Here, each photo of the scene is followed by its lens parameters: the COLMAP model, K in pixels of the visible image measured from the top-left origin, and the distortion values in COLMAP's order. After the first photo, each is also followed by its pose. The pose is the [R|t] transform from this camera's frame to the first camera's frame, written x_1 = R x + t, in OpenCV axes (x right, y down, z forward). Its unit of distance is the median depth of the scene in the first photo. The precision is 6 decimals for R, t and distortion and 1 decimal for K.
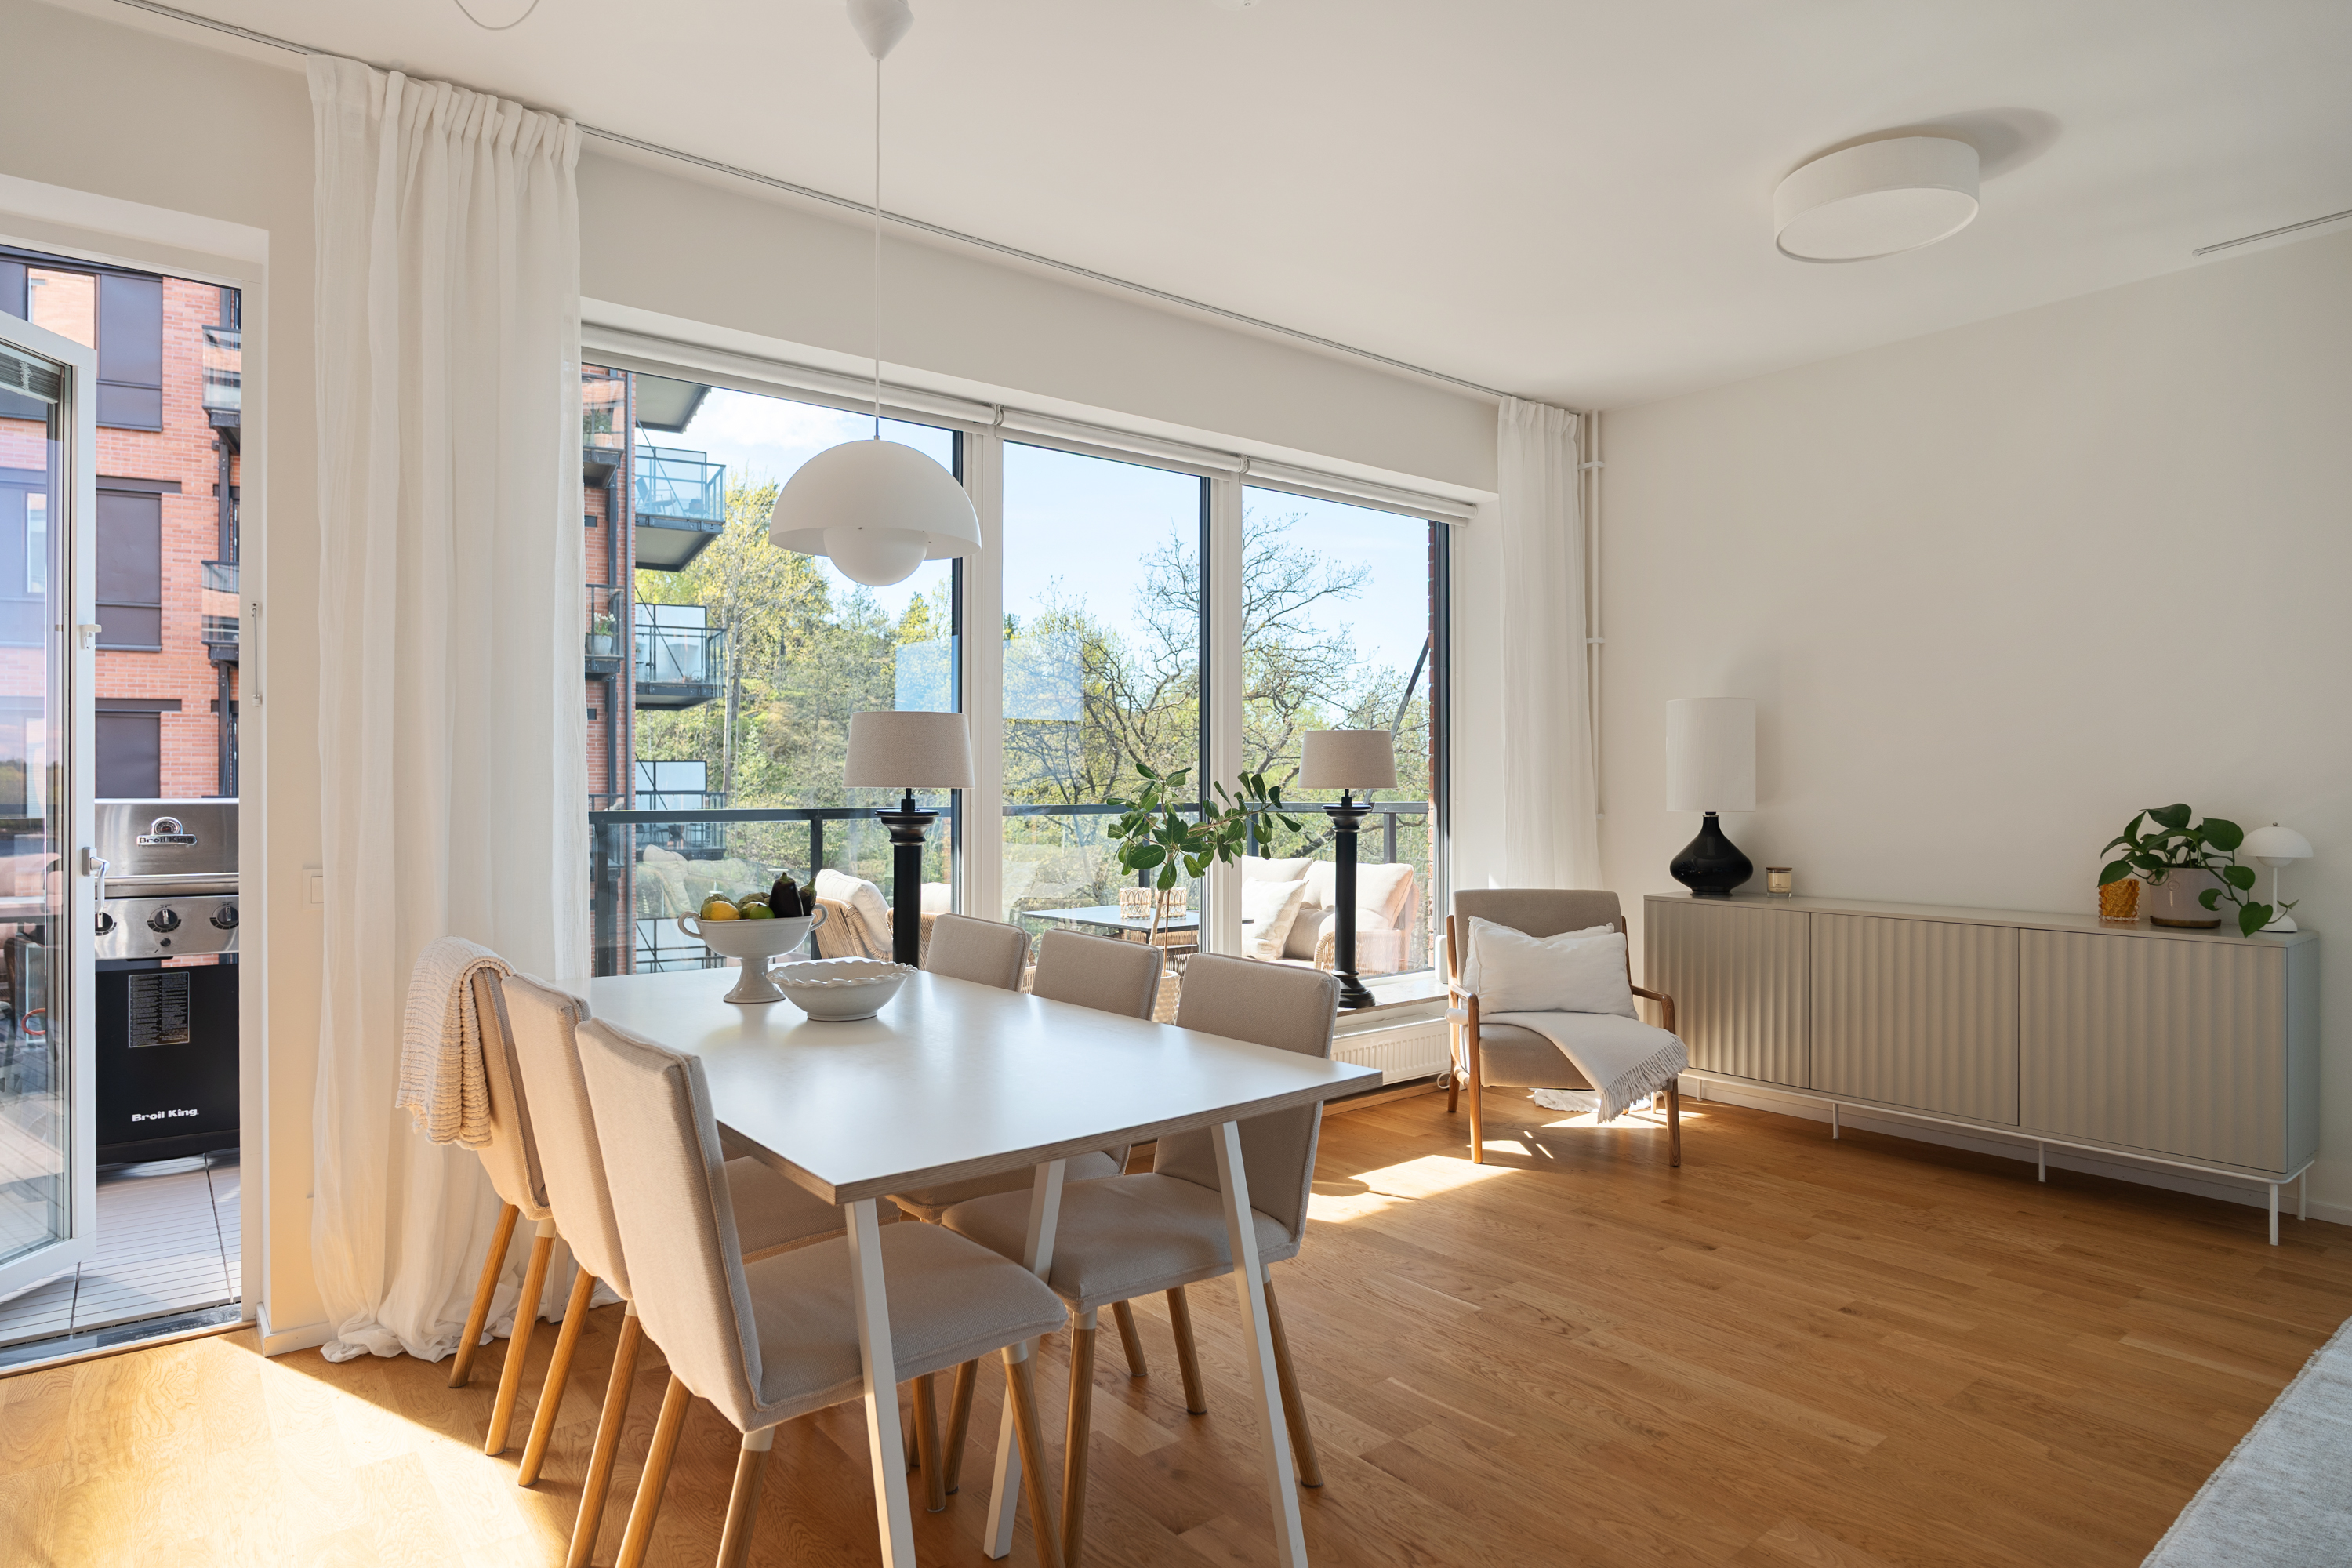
lens RADIAL K [[1348.2, 0, 1176.0], [0, 1348.2, 784.0], [0, 0, 1]] dist [-0.000505, 0.000603]
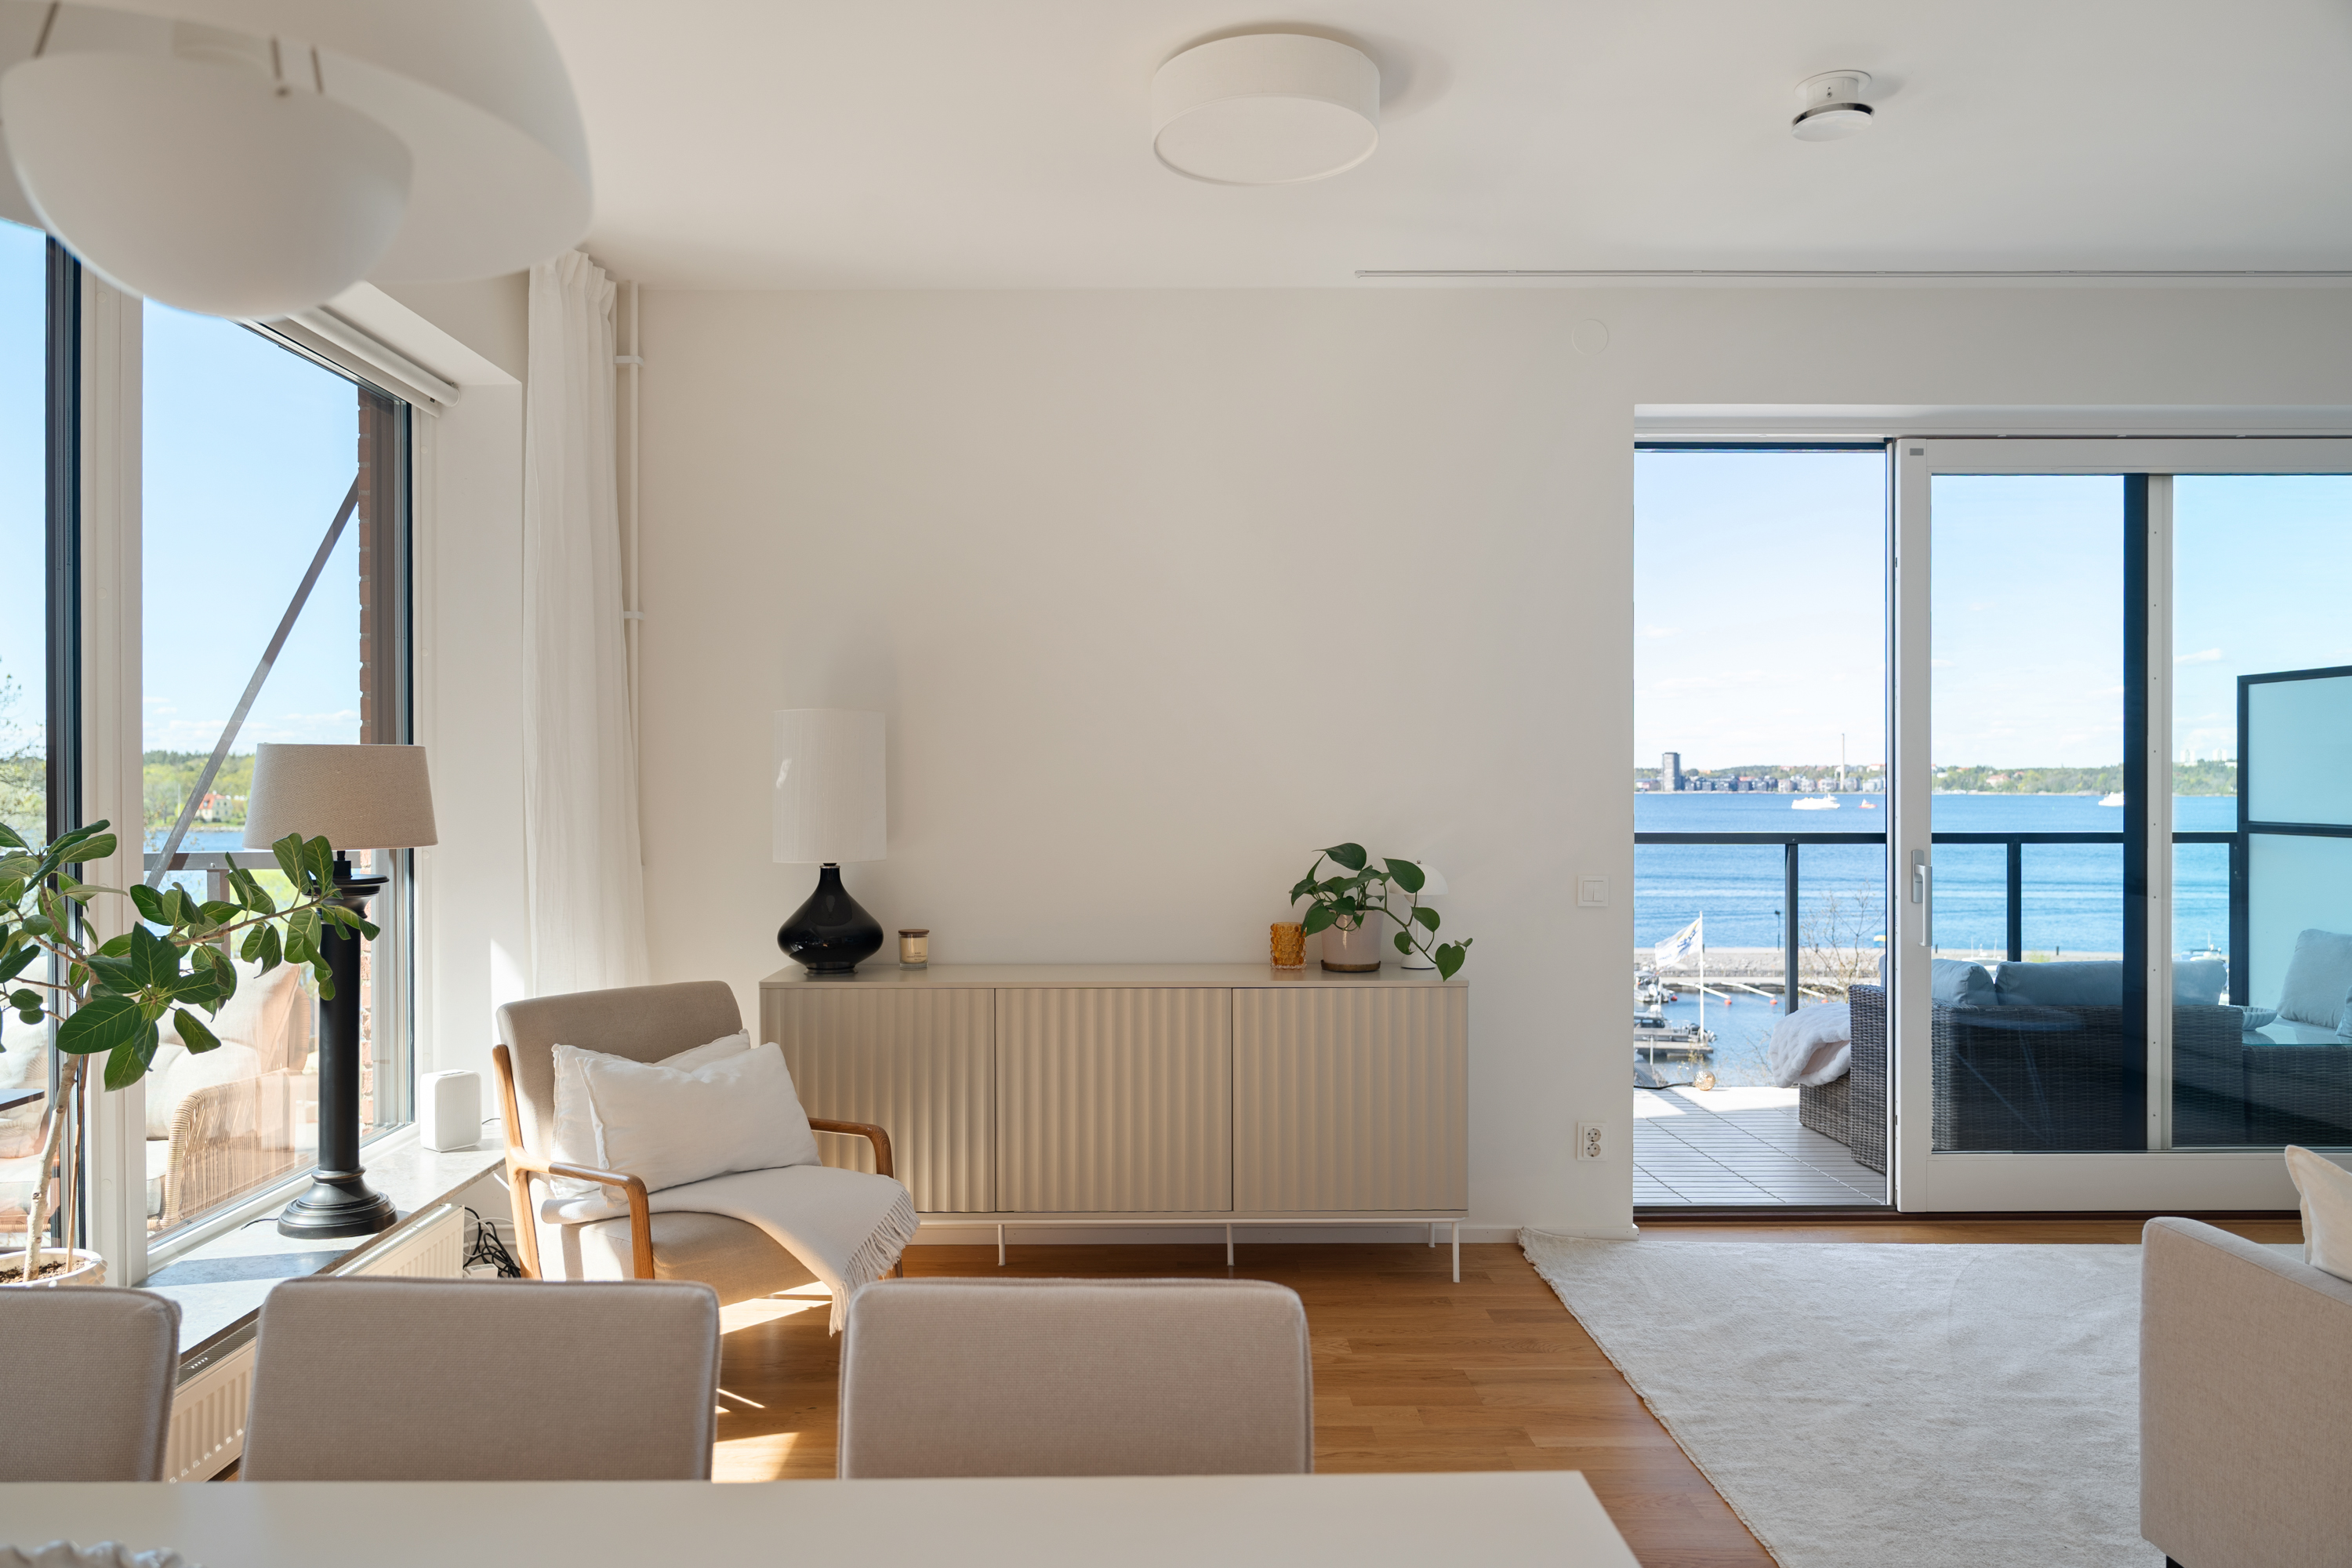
lens RADIAL K [[1598.9, 0, 1176.0], [0, 1598.9, 784.0], [0, 0, 1]] dist [-0.010210, 0.002683]
pose [[0.618993, -0.001761, 0.785394, -0.181651], [0.003312, 0.999994, -0.000367, -0.021617], [-0.785389, 0.002828, 0.618996, 0.313112]]
